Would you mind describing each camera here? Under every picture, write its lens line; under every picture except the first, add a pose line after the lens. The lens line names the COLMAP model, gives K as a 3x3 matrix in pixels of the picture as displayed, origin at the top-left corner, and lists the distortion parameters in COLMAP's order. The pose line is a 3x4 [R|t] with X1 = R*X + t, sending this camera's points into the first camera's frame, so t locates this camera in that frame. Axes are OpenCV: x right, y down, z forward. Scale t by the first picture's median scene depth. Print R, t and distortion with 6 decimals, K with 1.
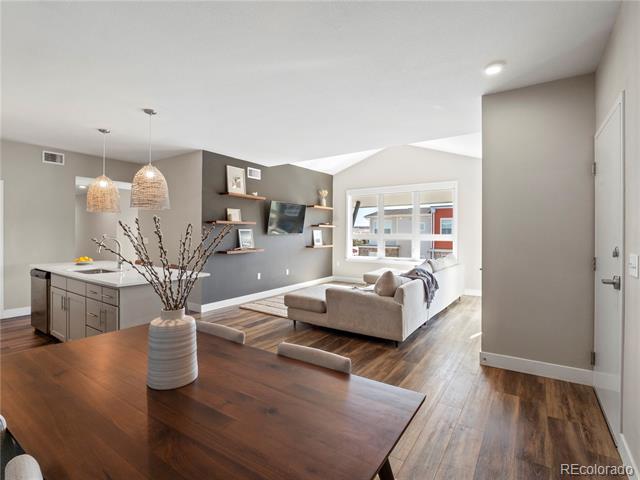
lens RADIAL K [[318.1, 0, 320.0], [0, 318.1, 240.0], [0, 0, 1]] dist [-0.003275, -0.001408]
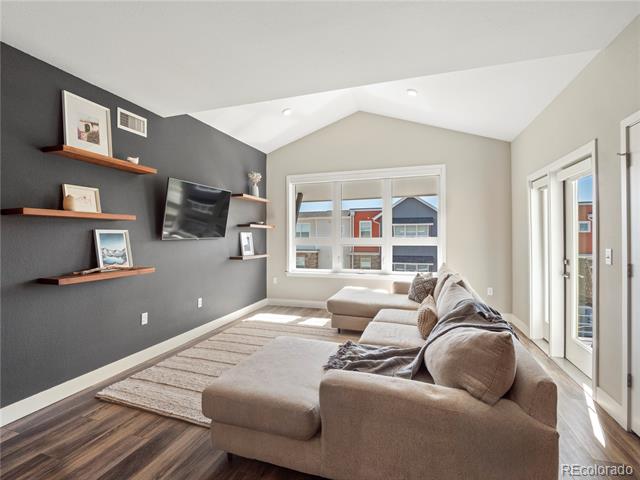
lens RADIAL K [[318.1, 0, 320.0], [0, 318.1, 240.0], [0, 0, 1]] dist [-0.003275, -0.001408]
pose [[0.959998, -0.008461, 0.279877, -0.049032], [0.011601, 0.999887, -0.009565, -0.007299], [-0.279765, 0.012430, 0.959988, 0.342711]]
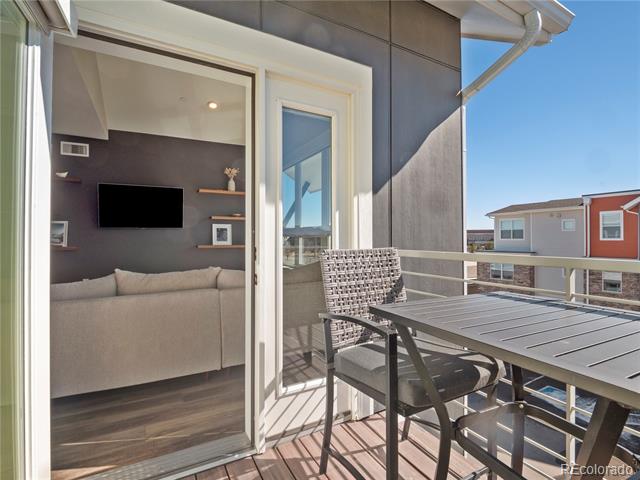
lens RADIAL K [[305.8, 0, 320.0], [0, 305.8, 240.0], [0, 0, 1]] dist [-0.004108, -0.000440]
pose [[0.884303, 0.002223, -0.466908, 0.551050], [-0.008056, 0.999912, -0.010496, 0.012286], [0.466844, 0.013043, 0.884243, 0.515317]]
